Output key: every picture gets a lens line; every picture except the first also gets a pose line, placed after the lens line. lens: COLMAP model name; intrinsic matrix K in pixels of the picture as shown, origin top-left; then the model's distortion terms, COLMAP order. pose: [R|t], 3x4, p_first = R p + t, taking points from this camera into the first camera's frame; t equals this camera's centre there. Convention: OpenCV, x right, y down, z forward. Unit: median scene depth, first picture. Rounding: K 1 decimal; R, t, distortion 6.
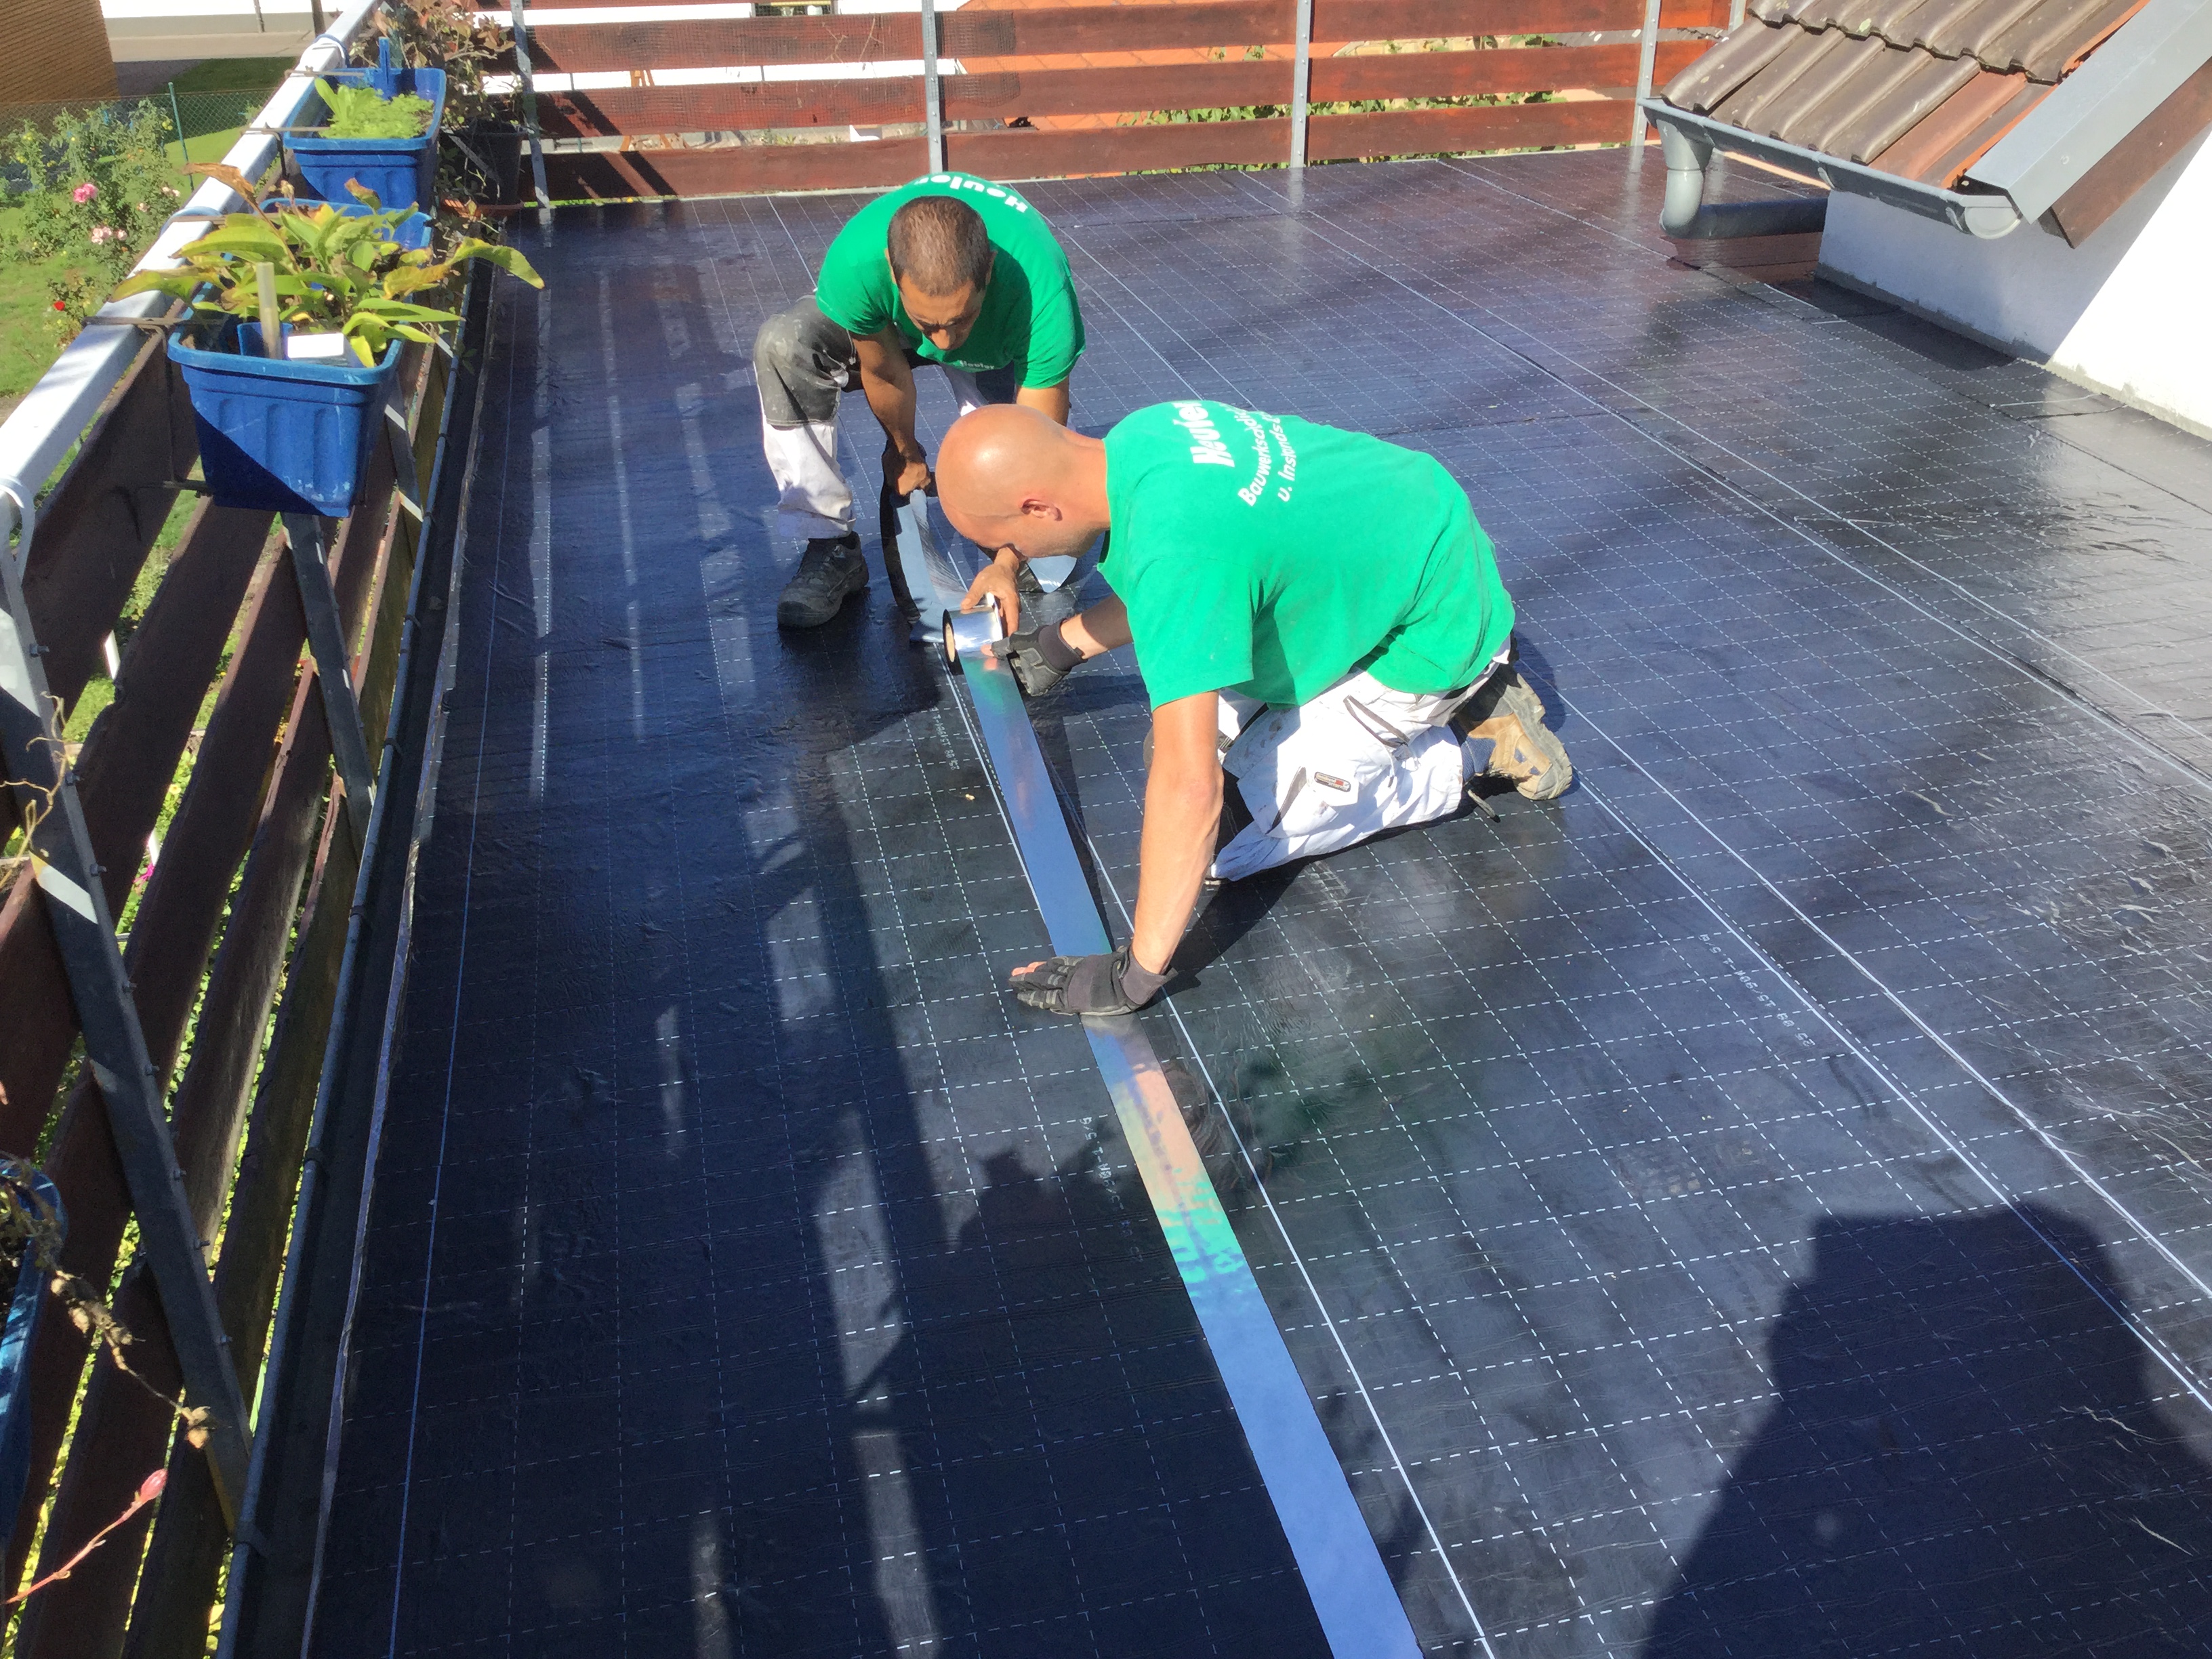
lens RADIAL K [[2026.0, 0, 1106.0], [0, 2026.0, 829.5], [0, 0, 1]] dist [0.093075, -0.152295]
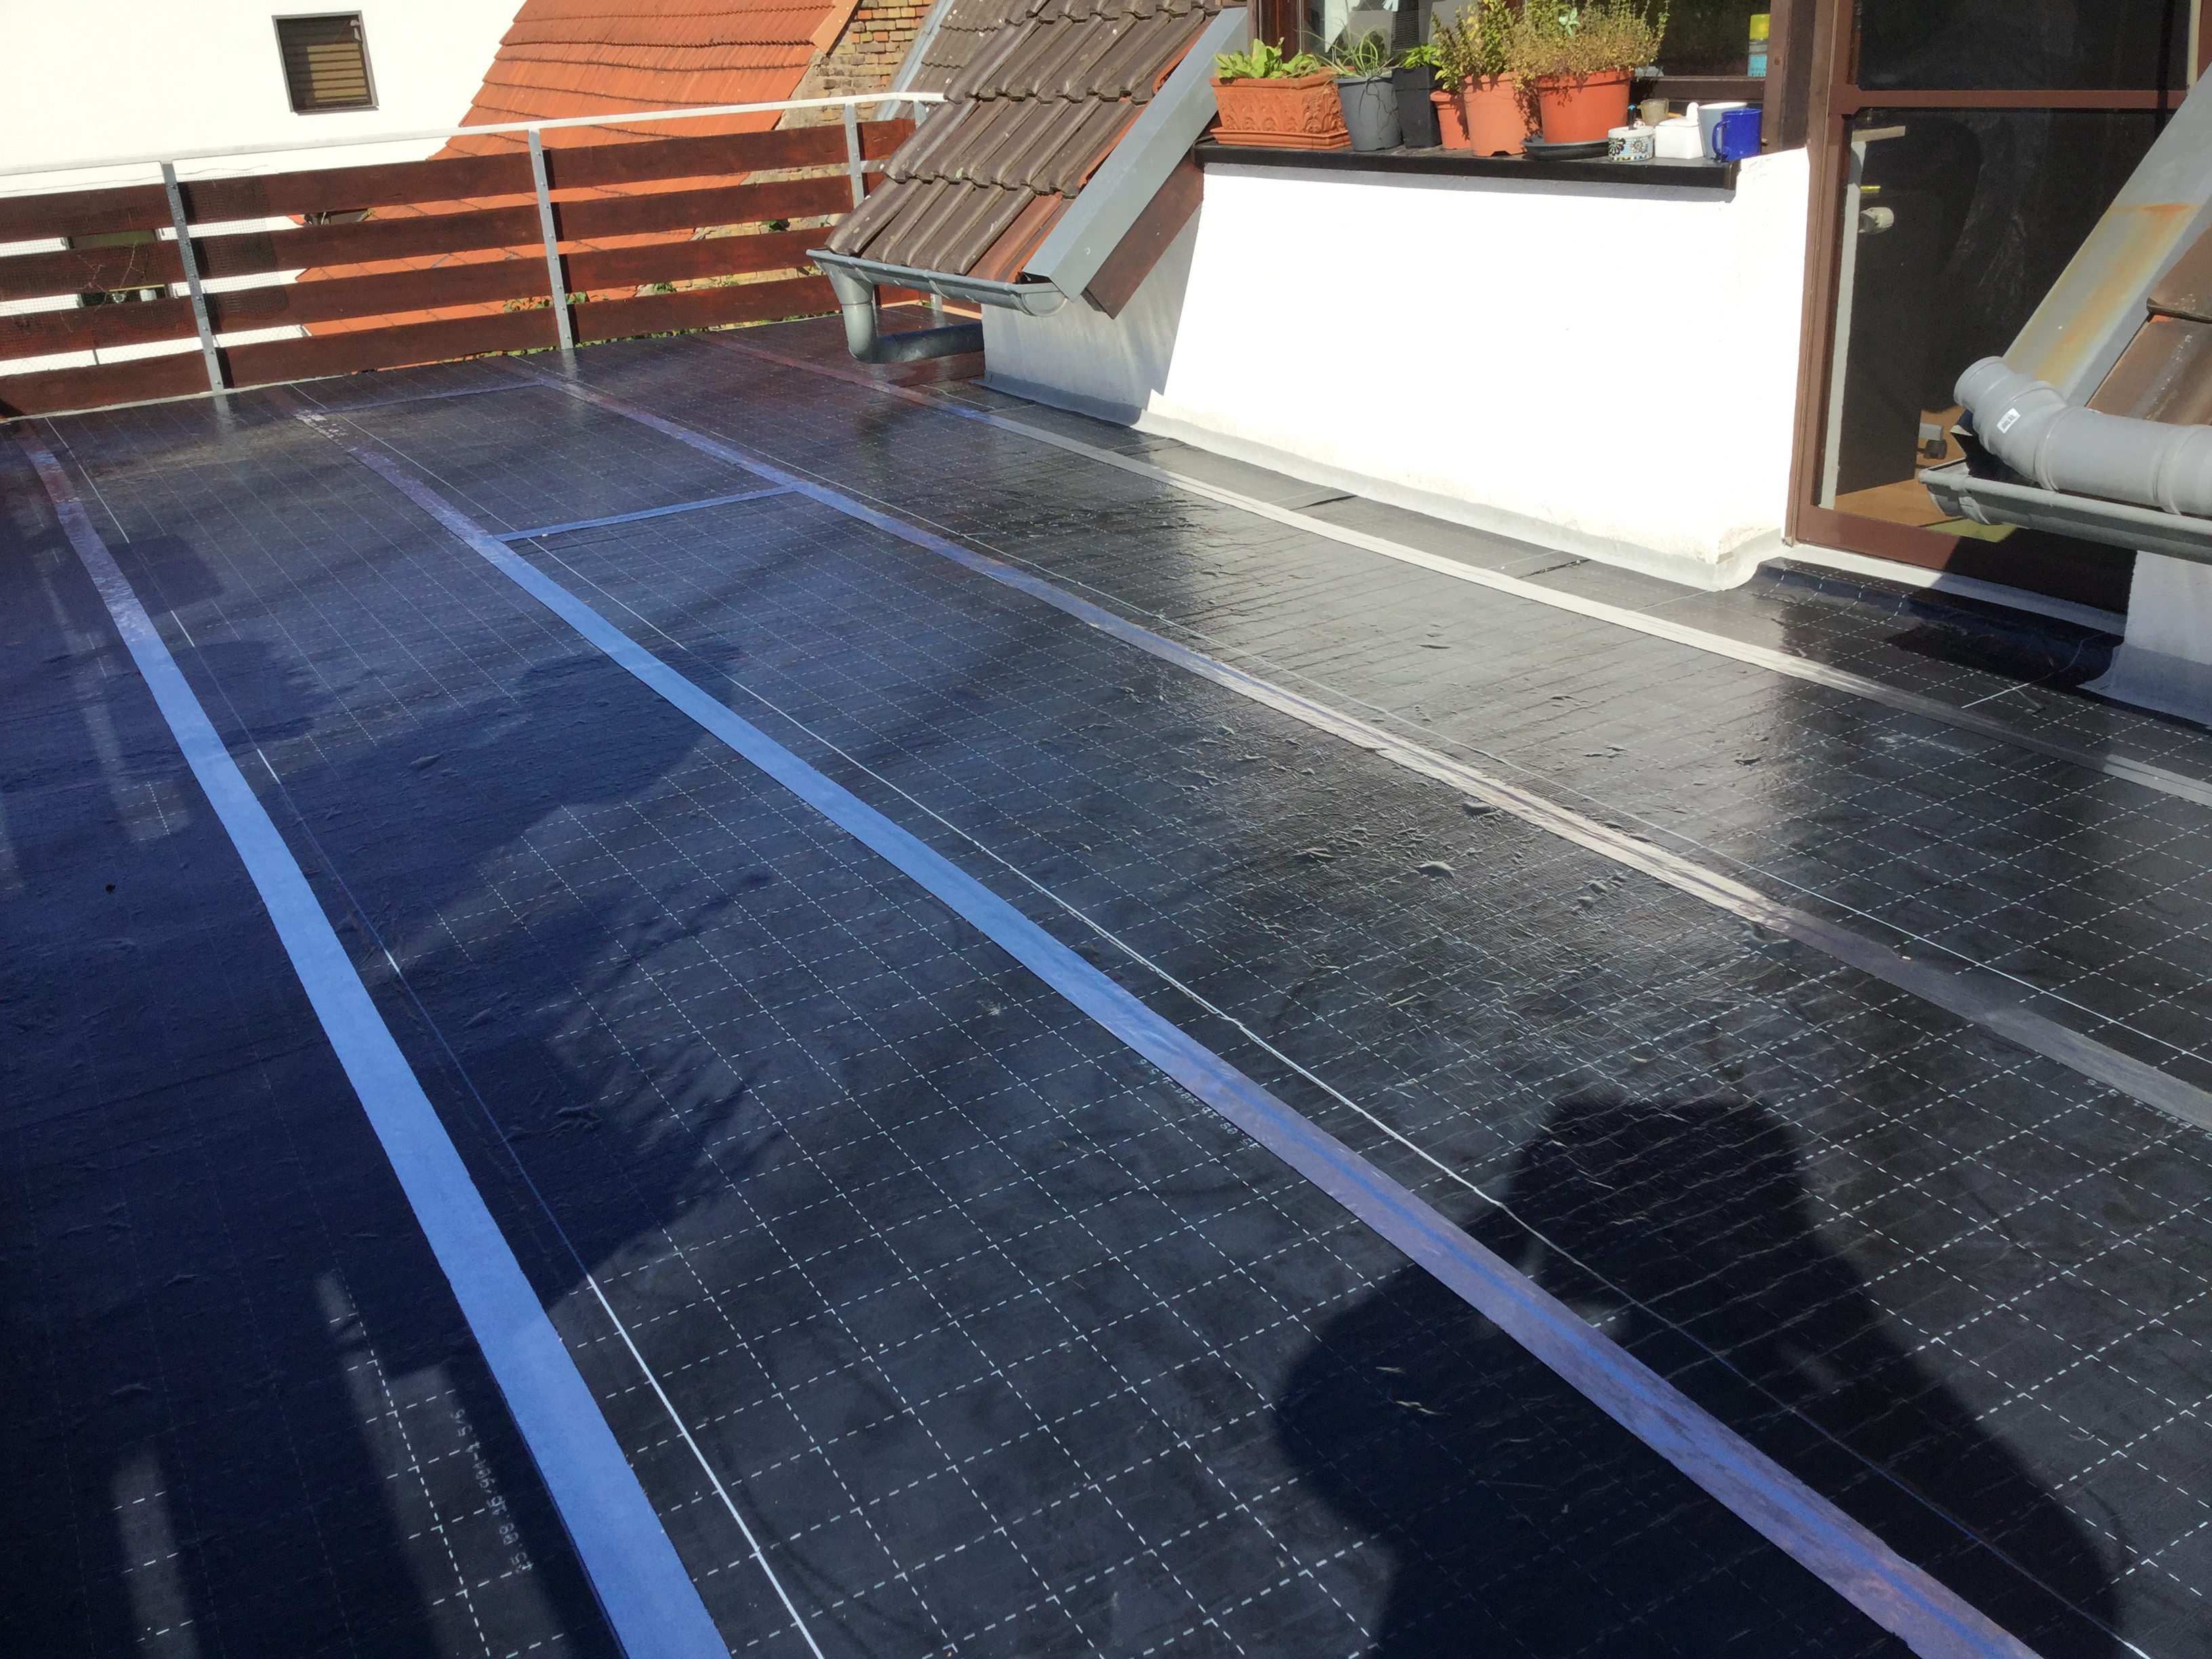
lens RADIAL K [[2026.0, 0, 1106.0], [0, 2026.0, 829.5], [0, 0, 1]] dist [0.093075, -0.152295]
pose [[0.956707, -0.152311, 0.248019, 0.088350], [0.178453, 0.980144, -0.086445, 0.124377], [-0.229928, 0.126963, 0.964890, -0.169202]]
